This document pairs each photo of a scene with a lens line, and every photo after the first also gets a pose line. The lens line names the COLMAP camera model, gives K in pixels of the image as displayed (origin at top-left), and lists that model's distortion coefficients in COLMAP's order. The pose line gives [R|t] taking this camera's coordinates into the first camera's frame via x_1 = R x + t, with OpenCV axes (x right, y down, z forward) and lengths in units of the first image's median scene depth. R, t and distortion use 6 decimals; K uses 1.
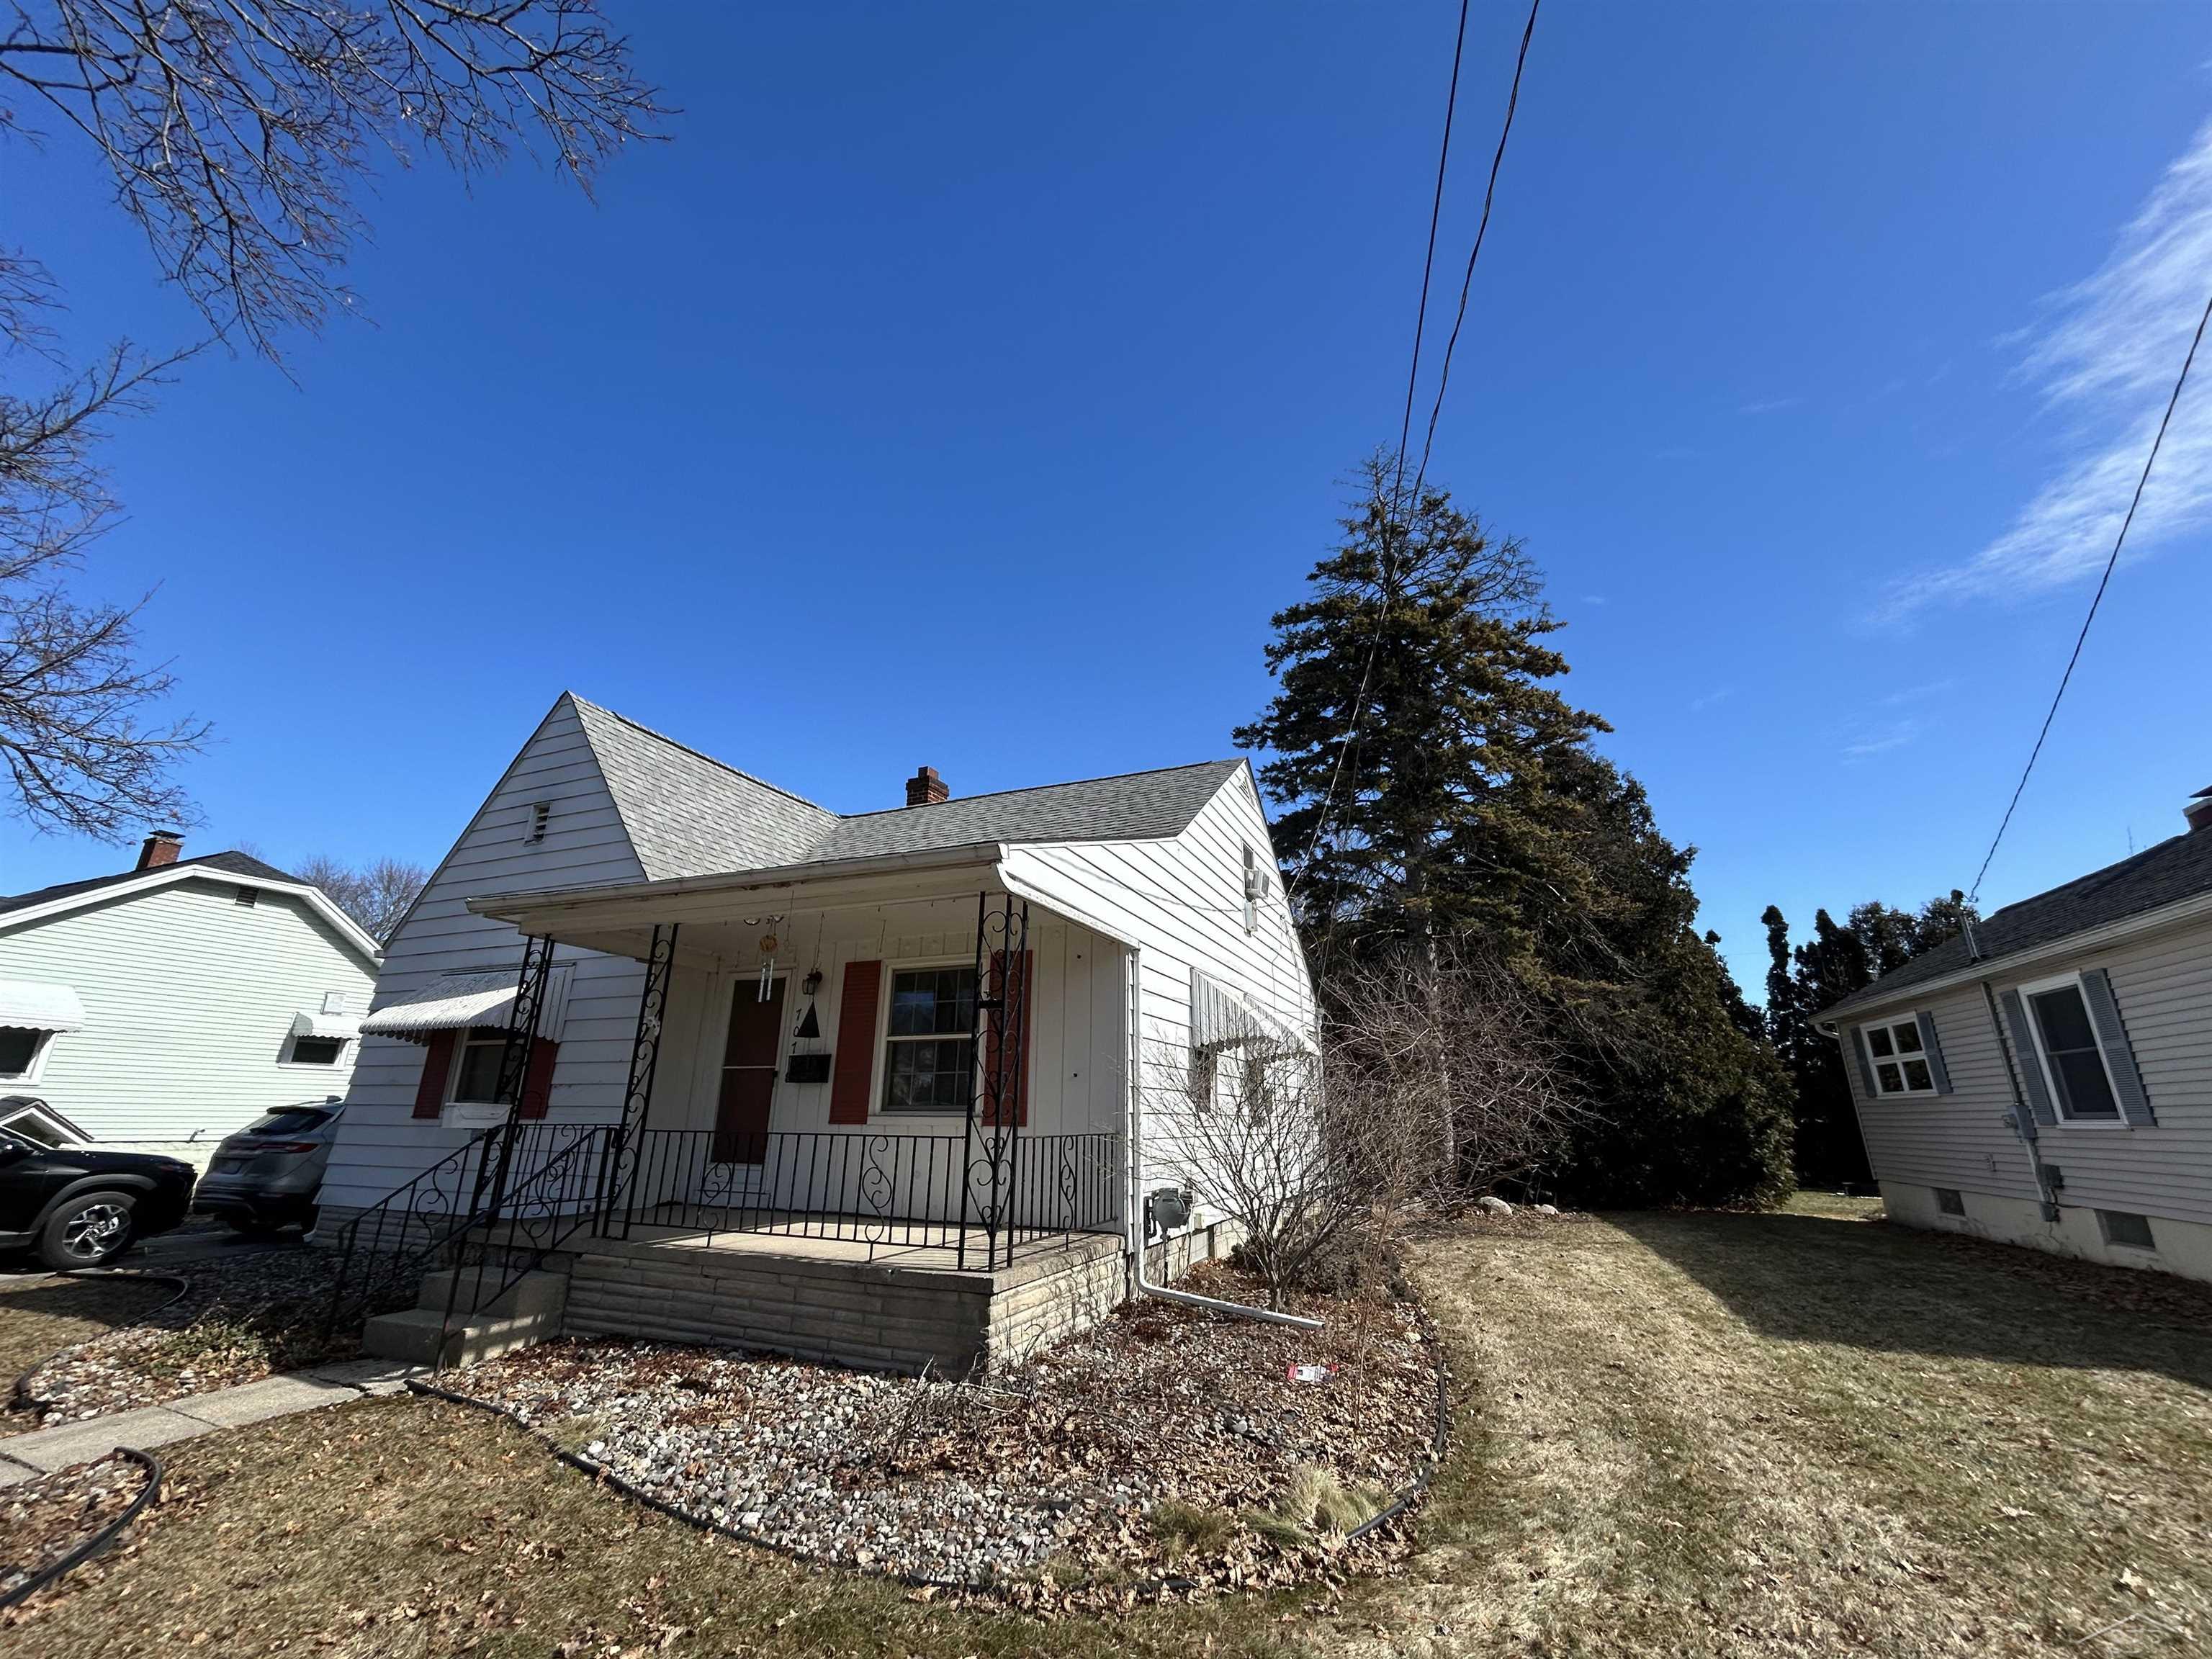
lens RADIAL K [[885.9, 0, 1106.0], [0, 885.9, 829.5], [0, 0, 1]] dist [-0.000464, -0.000362]
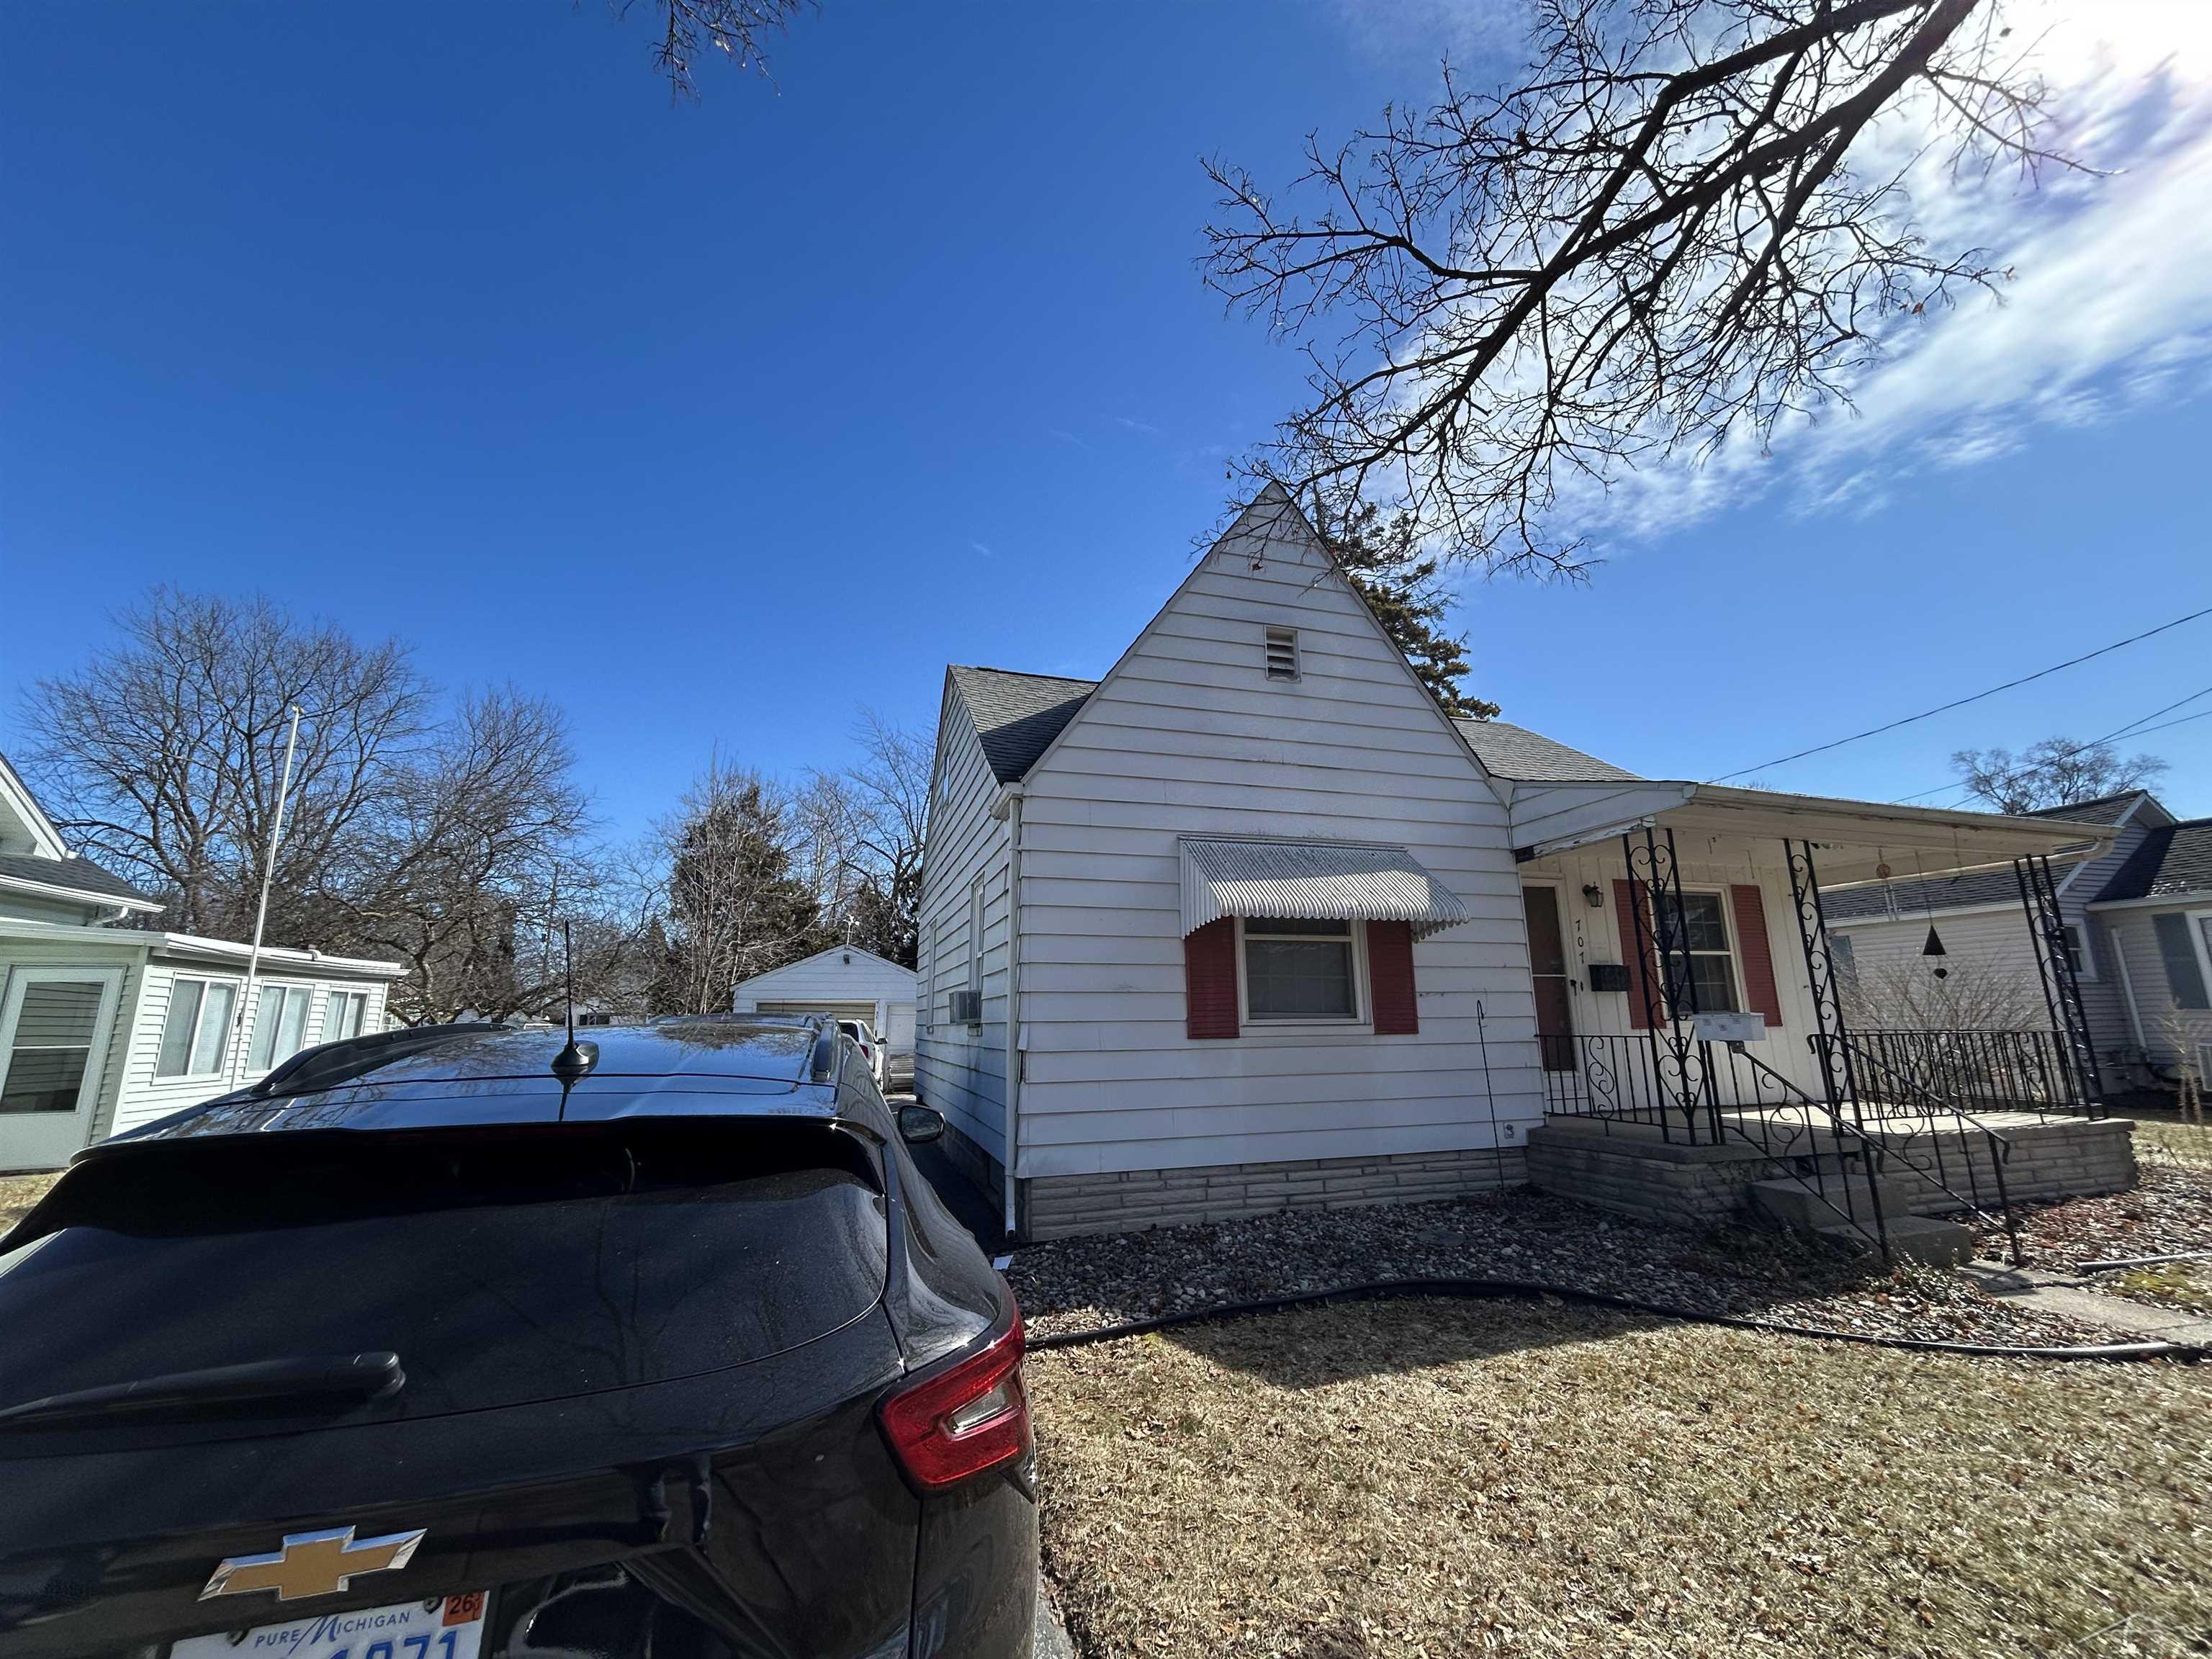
lens RADIAL K [[885.9, 0, 1106.0], [0, 885.9, 829.5], [0, 0, 1]] dist [-0.000464, -0.000362]
pose [[0.764786, 0.118340, 0.633323, -1.492367], [-0.179940, 0.983104, 0.033594, 0.174051], [-0.618647, -0.139652, 0.773158, 0.601330]]
